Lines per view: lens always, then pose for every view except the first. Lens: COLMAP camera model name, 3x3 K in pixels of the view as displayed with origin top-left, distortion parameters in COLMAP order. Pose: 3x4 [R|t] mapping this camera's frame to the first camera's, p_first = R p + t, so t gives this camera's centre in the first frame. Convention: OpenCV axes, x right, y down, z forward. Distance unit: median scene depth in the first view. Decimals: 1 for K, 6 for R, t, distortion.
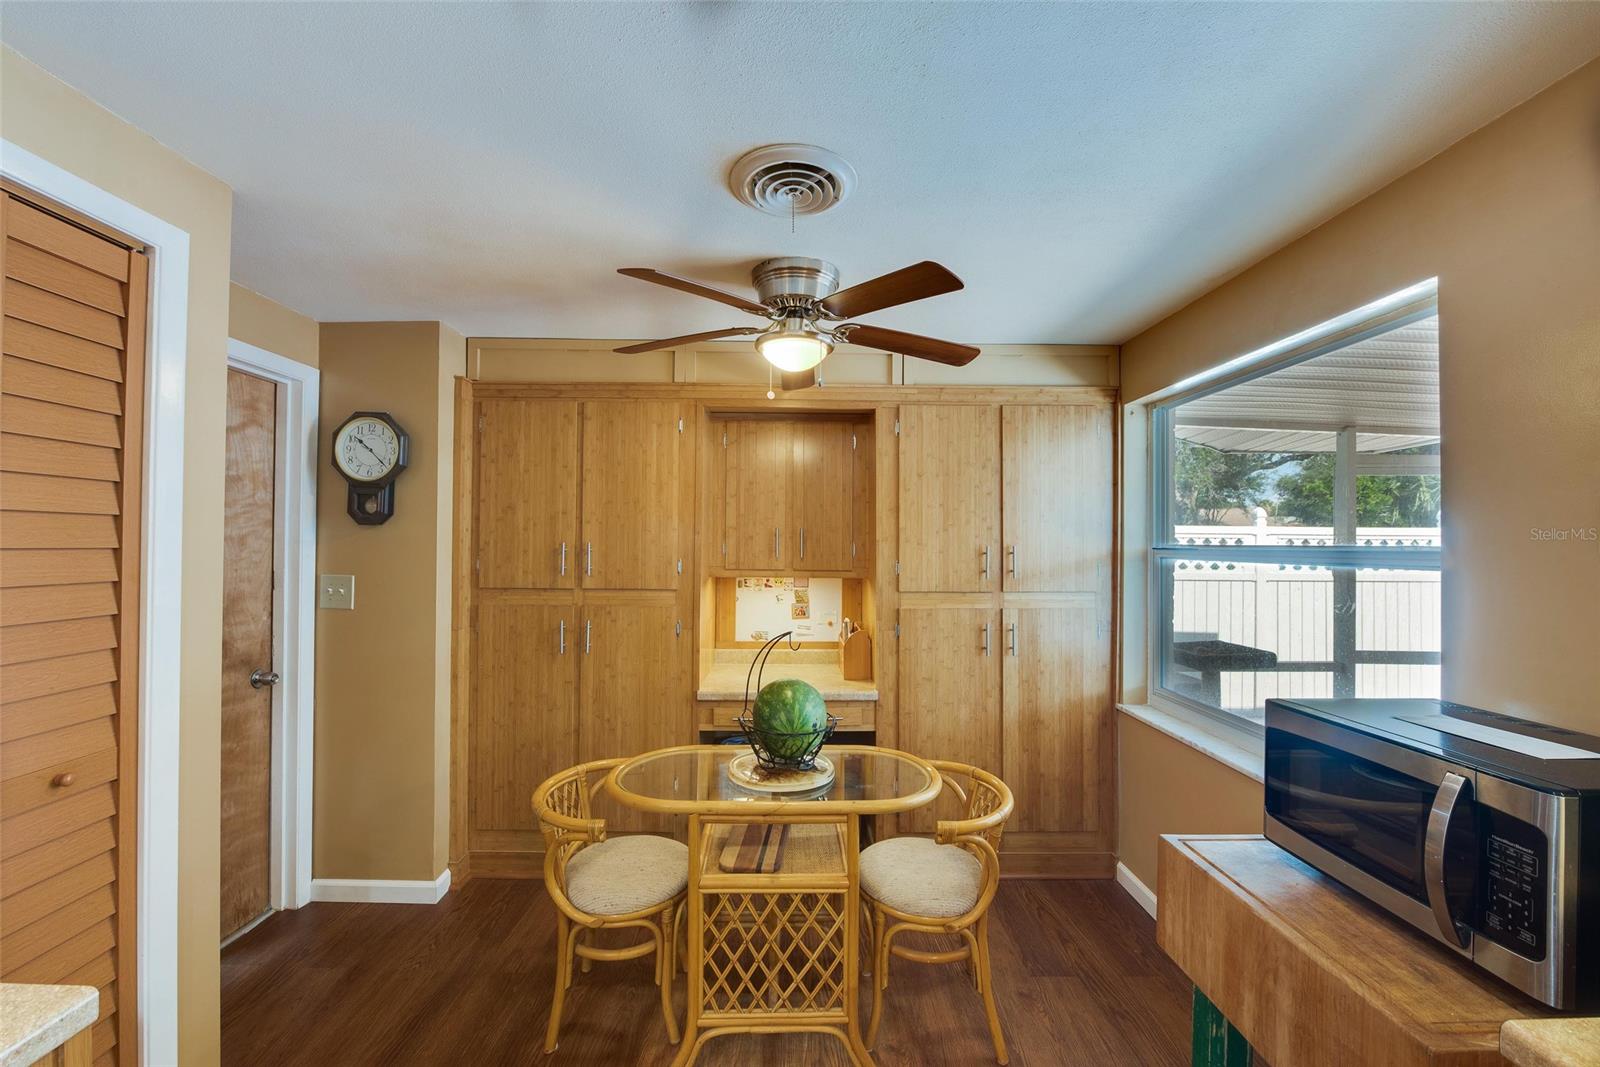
lens RADIAL K [[730.1, 0, 802.5], [0, 730.1, 536.8], [0, 0, 1]] dist [-0.000242, -0.003228]
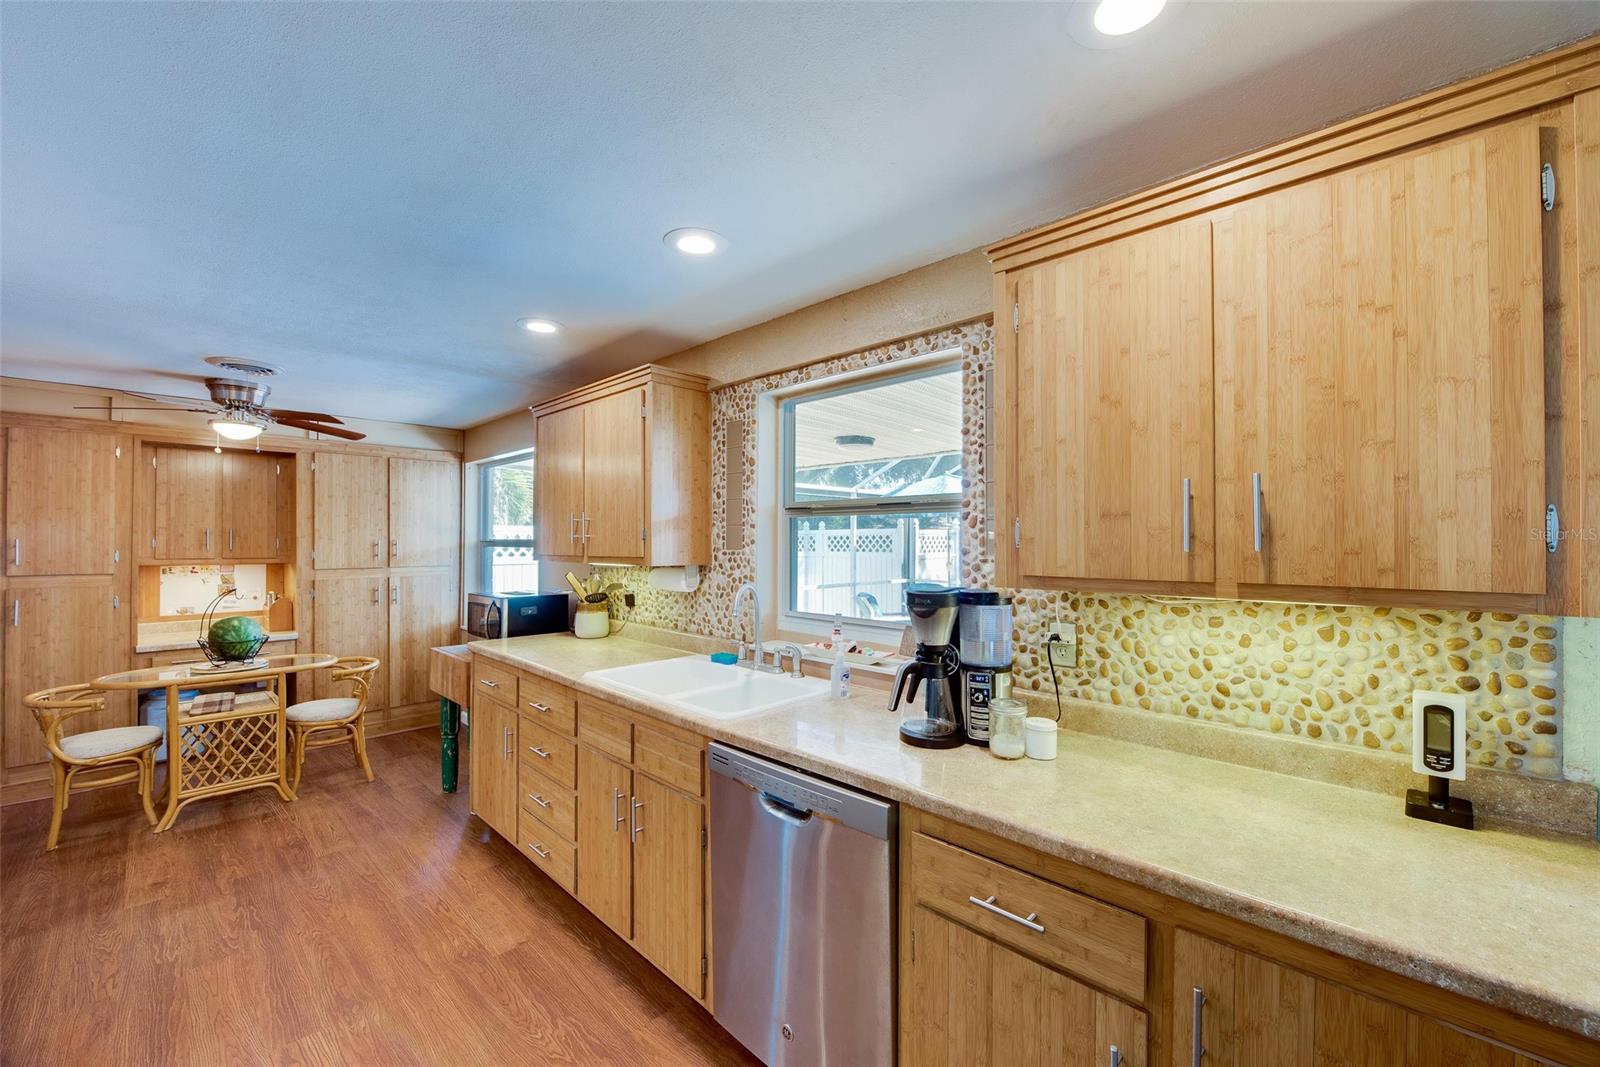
lens RADIAL K [[630.6, 0, 794.0], [0, 630.6, 537.7], [0, 0, 1]] dist [-0.014581, -0.000442]
pose [[0.717392, -0.001199, 0.696669, -0.066832], [-0.004407, 0.999971, 0.006259, -0.007365], [-0.696656, -0.007560, 0.717366, -0.704030]]
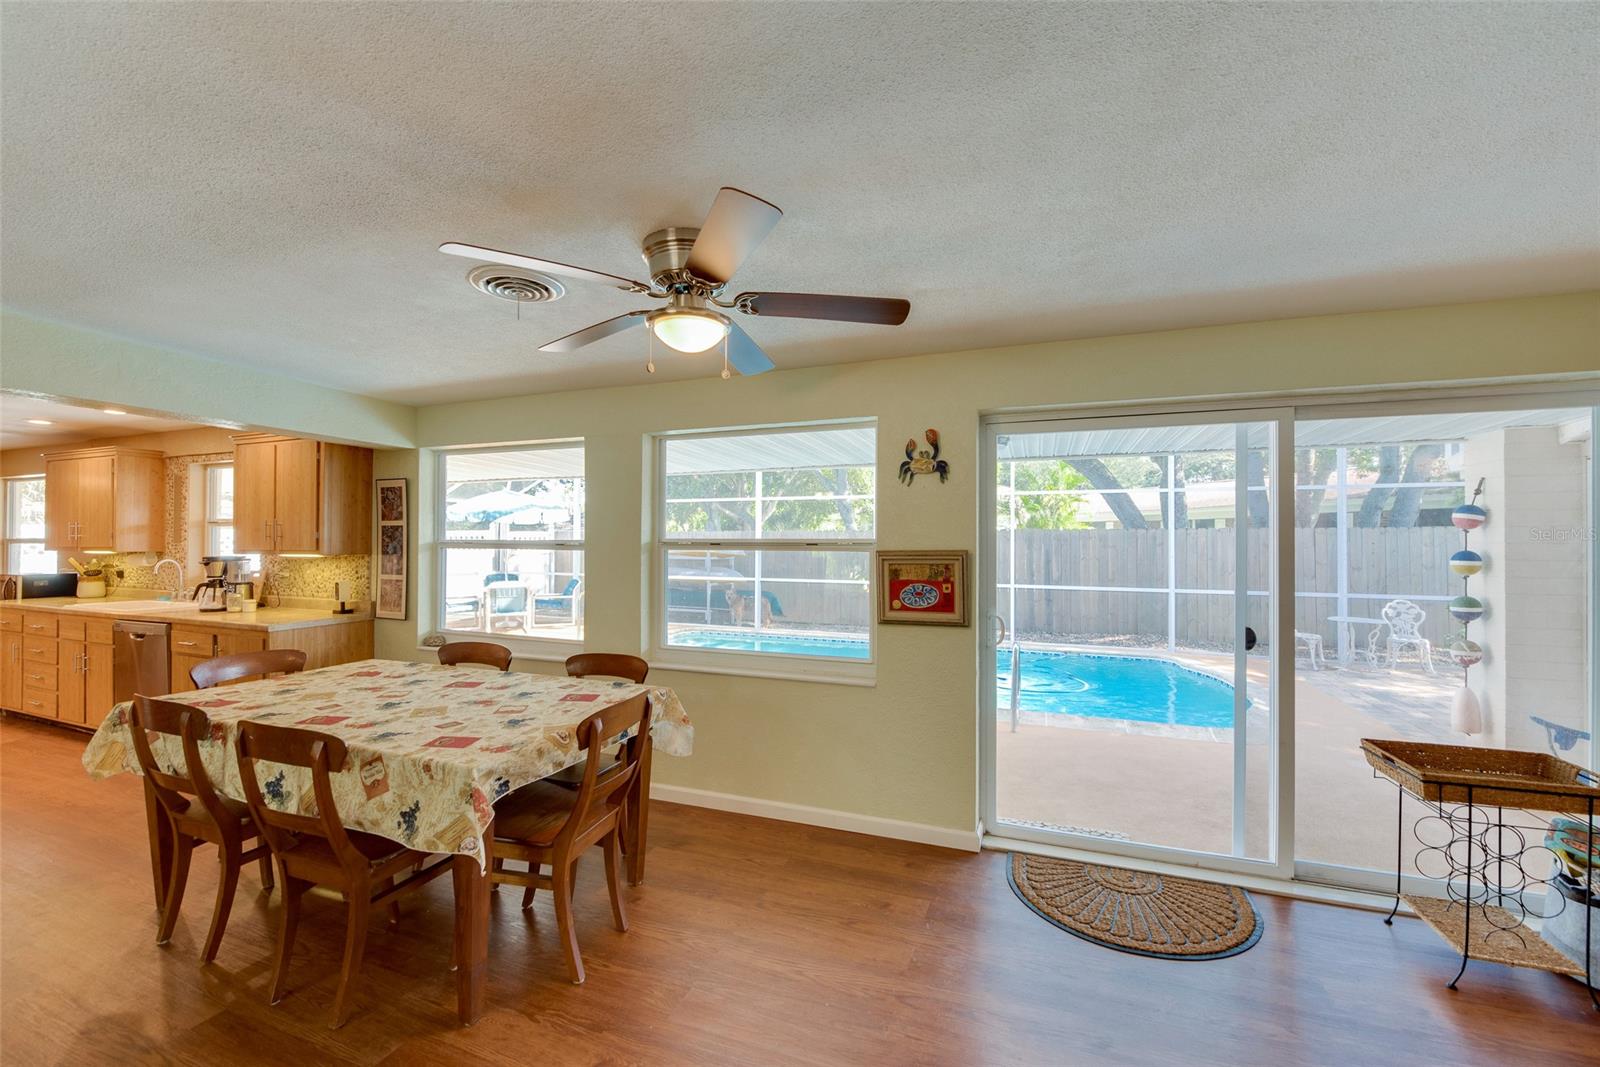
lens RADIAL K [[640.7, 0, 803.3], [0, 640.7, 541.2], [0, 0, 1]] dist [-0.010849, -0.001385]
pose [[0.369040, -0.004649, 0.929402, -0.552077], [-0.009154, 0.999921, 0.008637, -0.022863], [-0.929369, -0.011695, 0.368968, -2.507802]]
